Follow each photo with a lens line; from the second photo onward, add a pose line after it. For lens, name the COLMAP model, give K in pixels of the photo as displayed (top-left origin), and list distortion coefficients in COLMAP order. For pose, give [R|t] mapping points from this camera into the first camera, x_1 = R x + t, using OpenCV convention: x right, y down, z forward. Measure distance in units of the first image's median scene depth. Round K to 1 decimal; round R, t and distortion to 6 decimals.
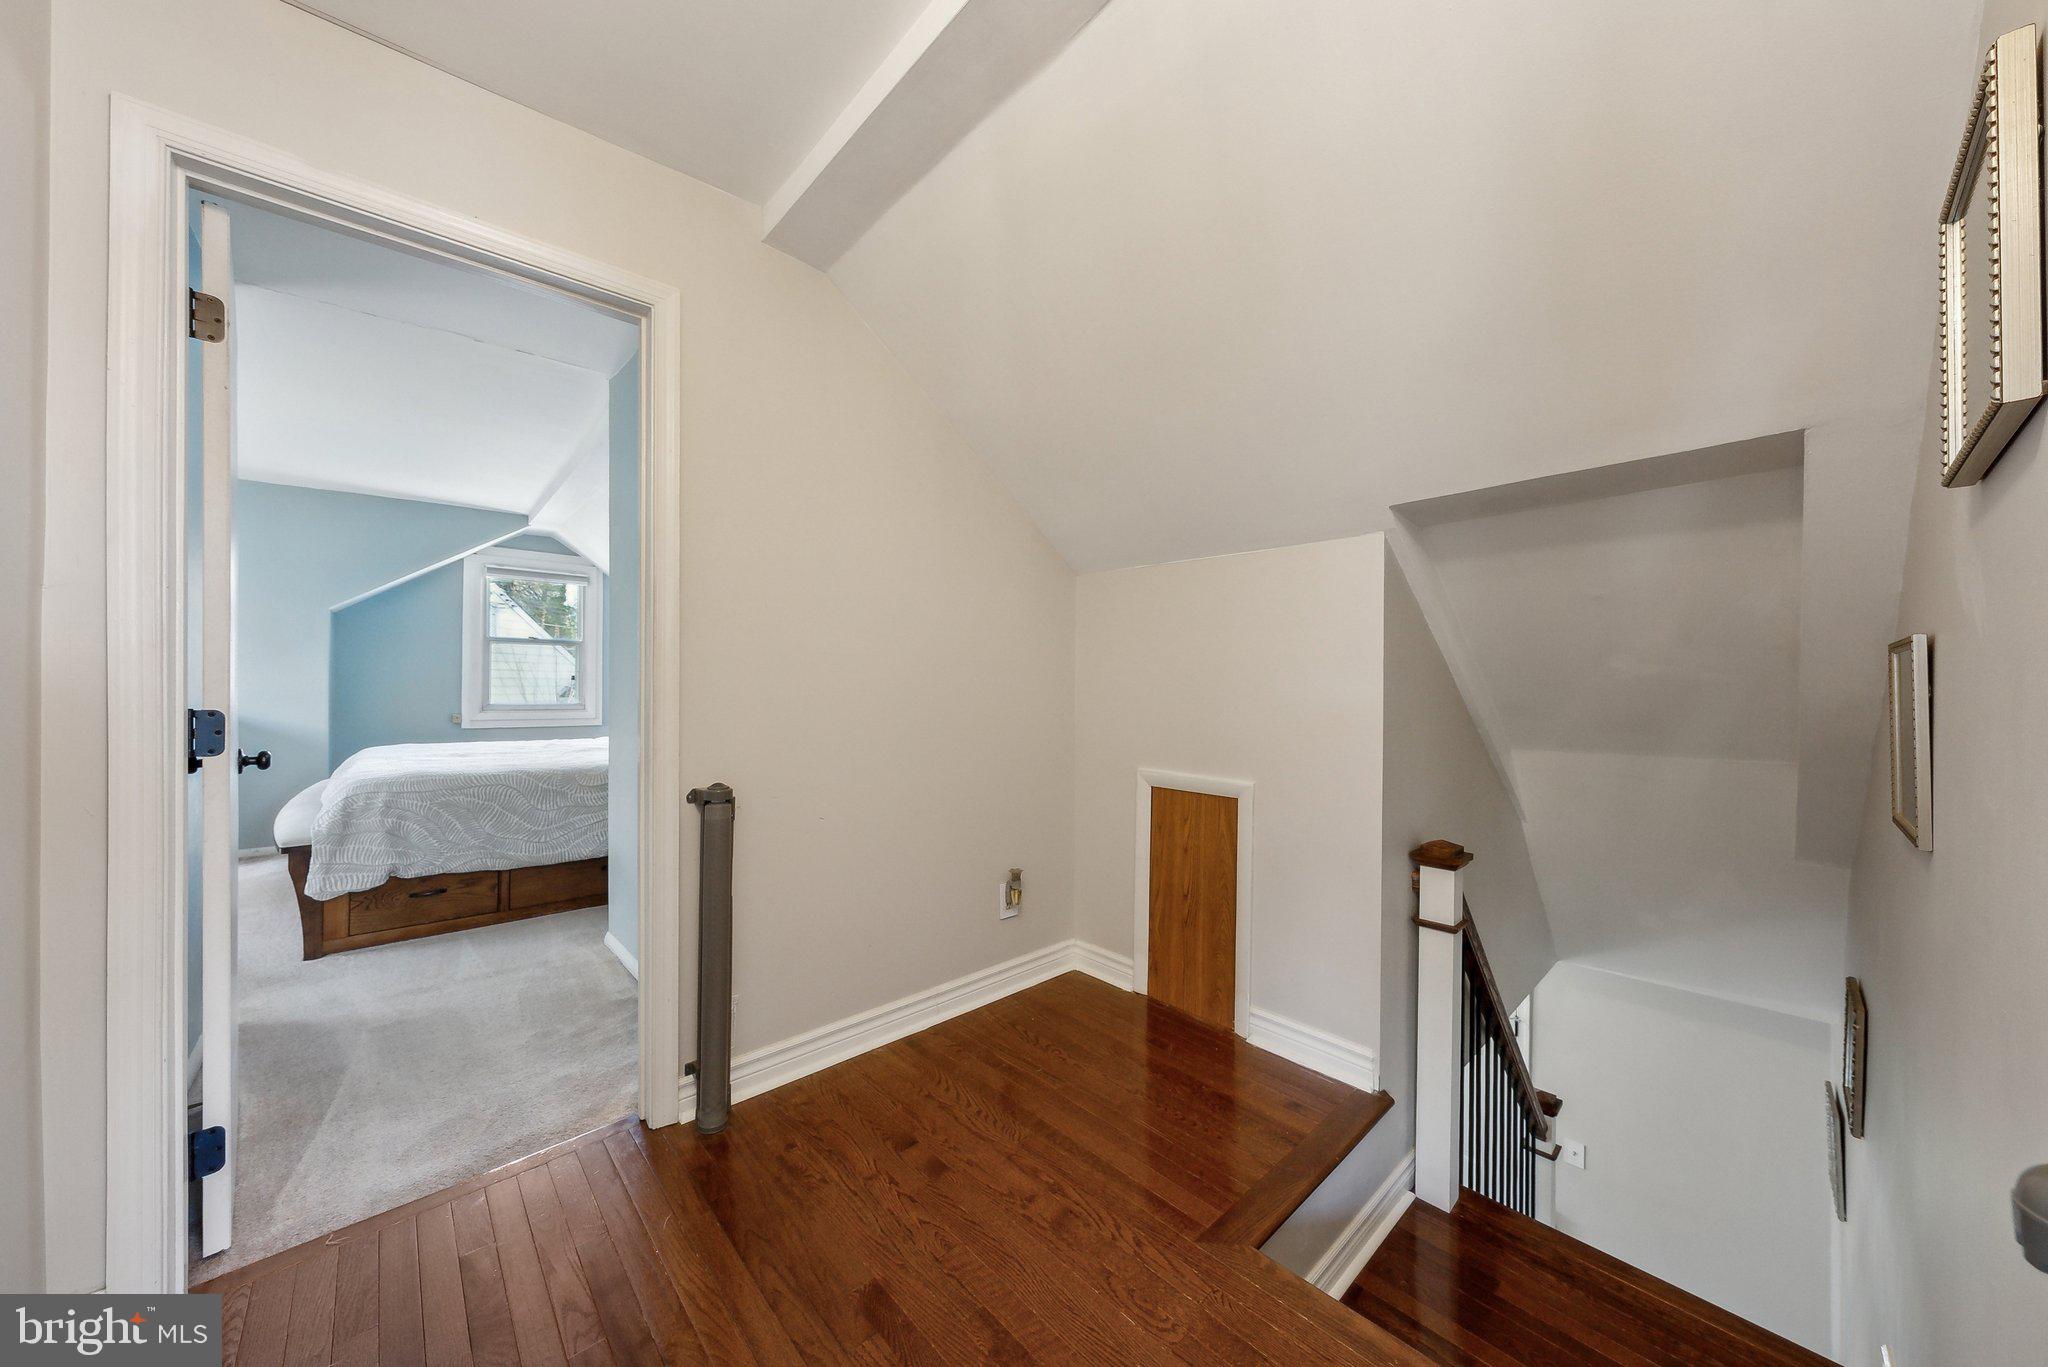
lens RADIAL K [[701.9, 0, 1017.8], [0, 701.9, 683.8], [0, 0, 1]] dist [-0.001536, -0.000089]
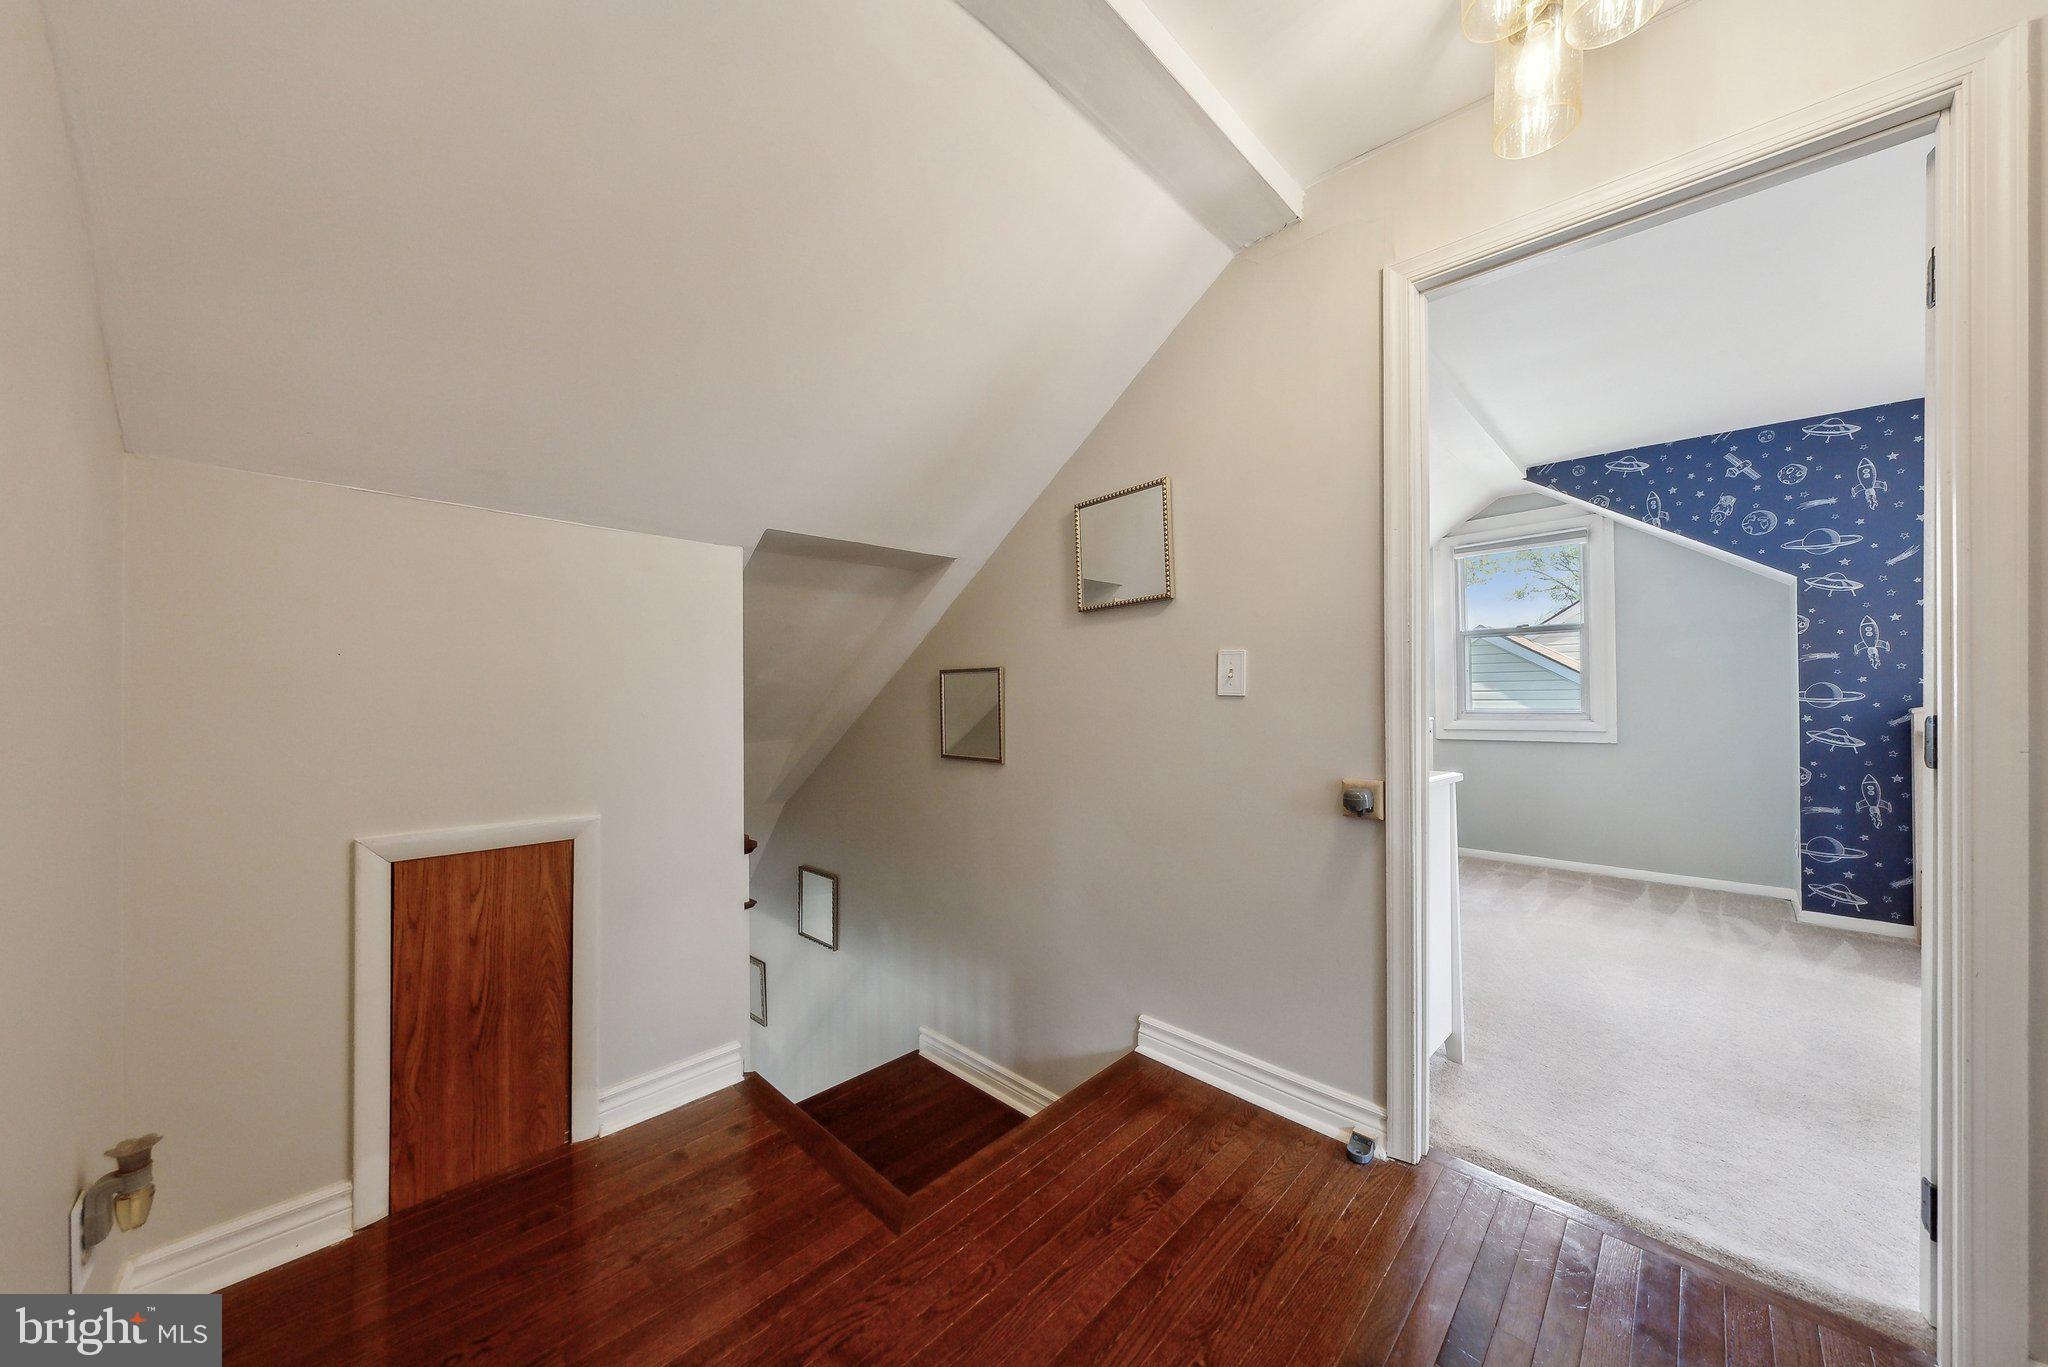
lens RADIAL K [[701.9, 0, 1017.7], [0, 701.9, 691.1], [0, 0, 1]] dist [-0.001536, -0.000089]
pose [[-0.065435, 0.000155, 0.997857, -0.467255], [0.001119, 0.999999, -0.000082, 0.000443], [-0.997856, 0.001111, -0.065435, 0.533711]]
